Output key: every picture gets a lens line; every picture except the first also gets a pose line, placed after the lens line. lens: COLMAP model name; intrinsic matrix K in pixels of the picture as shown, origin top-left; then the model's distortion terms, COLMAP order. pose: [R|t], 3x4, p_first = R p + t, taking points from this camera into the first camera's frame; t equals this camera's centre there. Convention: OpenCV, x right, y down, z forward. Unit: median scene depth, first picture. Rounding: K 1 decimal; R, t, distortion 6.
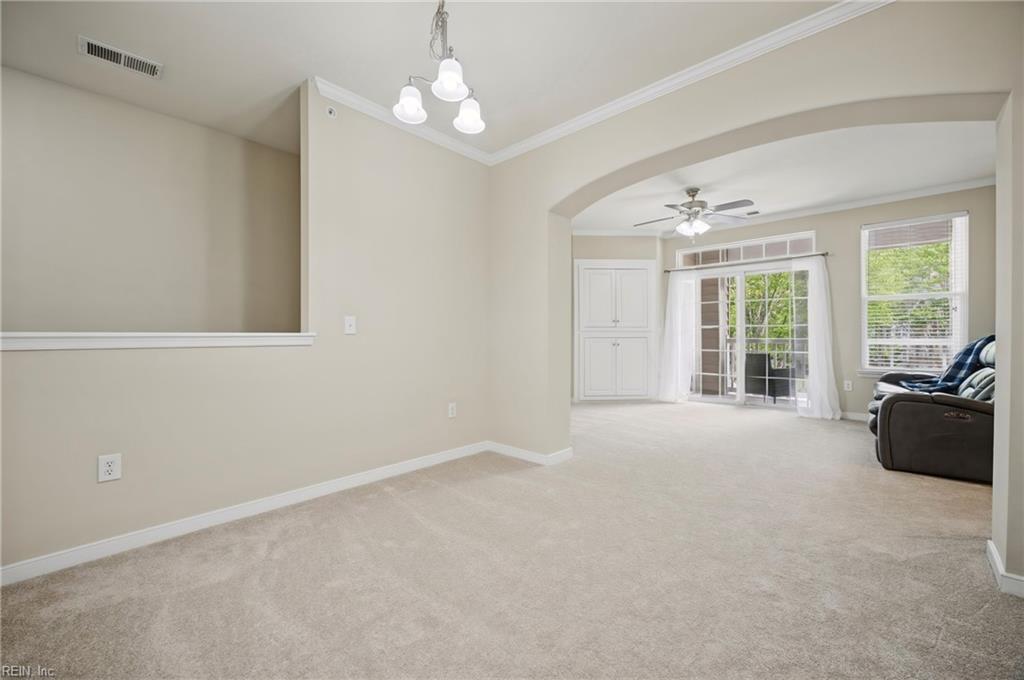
lens RADIAL K [[408.4, 0, 509.8], [0, 408.4, 337.4], [0, 0, 1]] dist [0.000374, -0.000095]
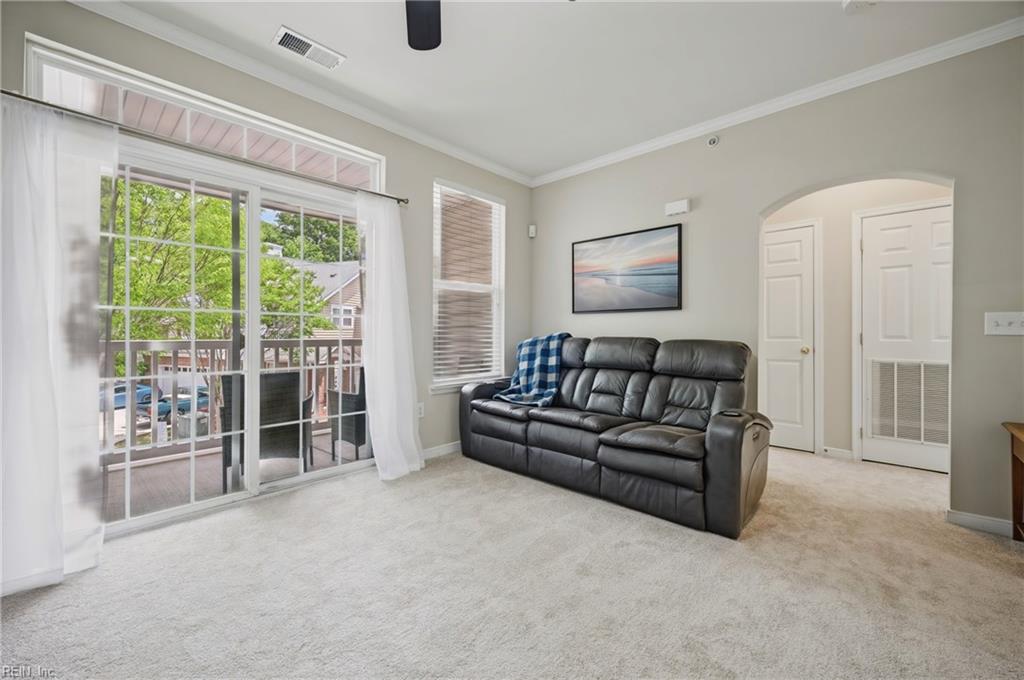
lens RADIAL K [[408.4, 0, 509.8], [0, 408.4, 337.4], [0, 0, 1]] dist [0.000374, -0.000095]
pose [[0.001696, -0.002184, 0.999996, 0.145526], [0.008381, 0.999963, 0.002170, 0.000184], [-0.999963, 0.008378, 0.001714, 0.749620]]
